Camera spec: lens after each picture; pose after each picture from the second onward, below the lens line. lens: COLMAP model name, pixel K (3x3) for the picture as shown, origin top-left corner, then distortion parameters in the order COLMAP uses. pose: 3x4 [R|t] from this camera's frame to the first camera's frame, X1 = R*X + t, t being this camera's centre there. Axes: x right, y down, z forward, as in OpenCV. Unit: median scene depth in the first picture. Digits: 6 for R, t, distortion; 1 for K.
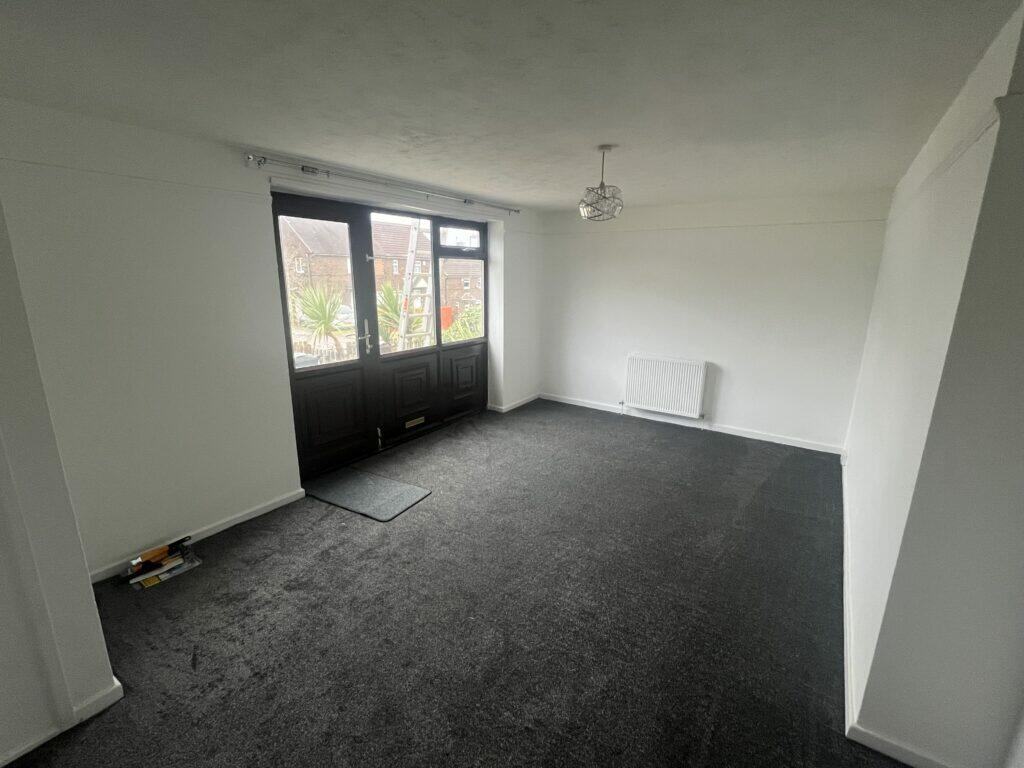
lens RADIAL K [[460.5, 0, 508.8], [0, 460.5, 385.1], [0, 0, 1]] dist [0.000834, -0.000331]
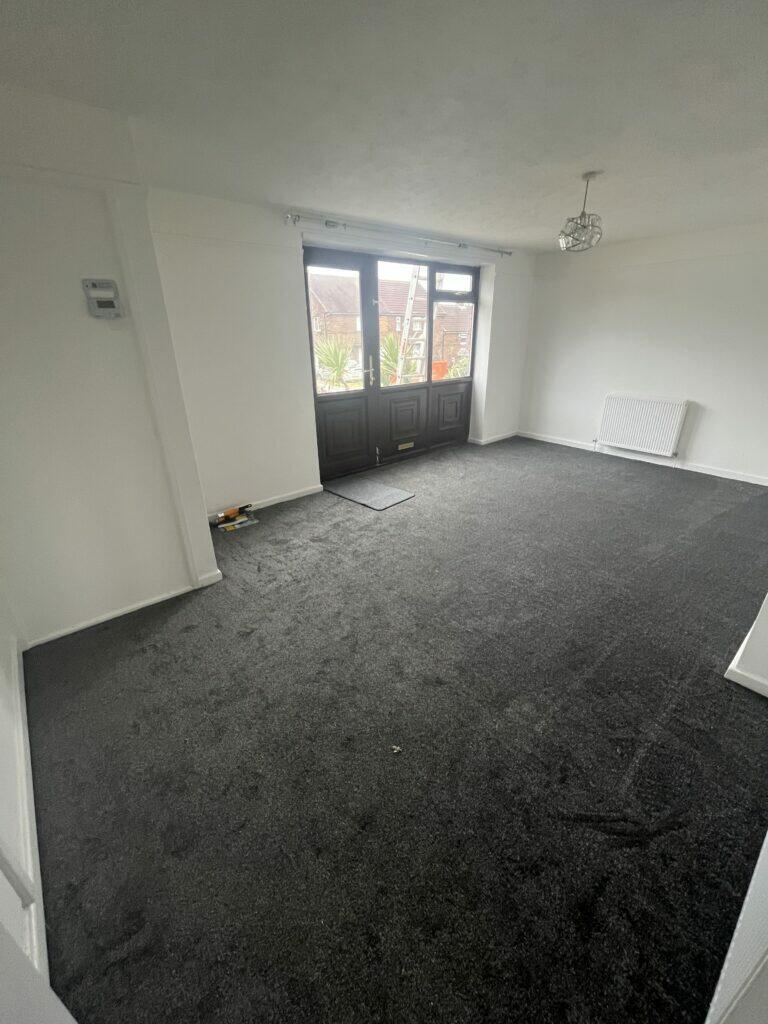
lens RADIAL K [[414.8, 0, 384.3], [0, 414.8, 508.0], [0, 0, 1]] dist [-0.002960, -0.000284]
pose [[0.964588, 0.083410, -0.250227, 0.046405], [-0.040882, 0.984496, 0.170575, 0.088117], [0.260575, -0.154304, 0.953043, -0.139737]]
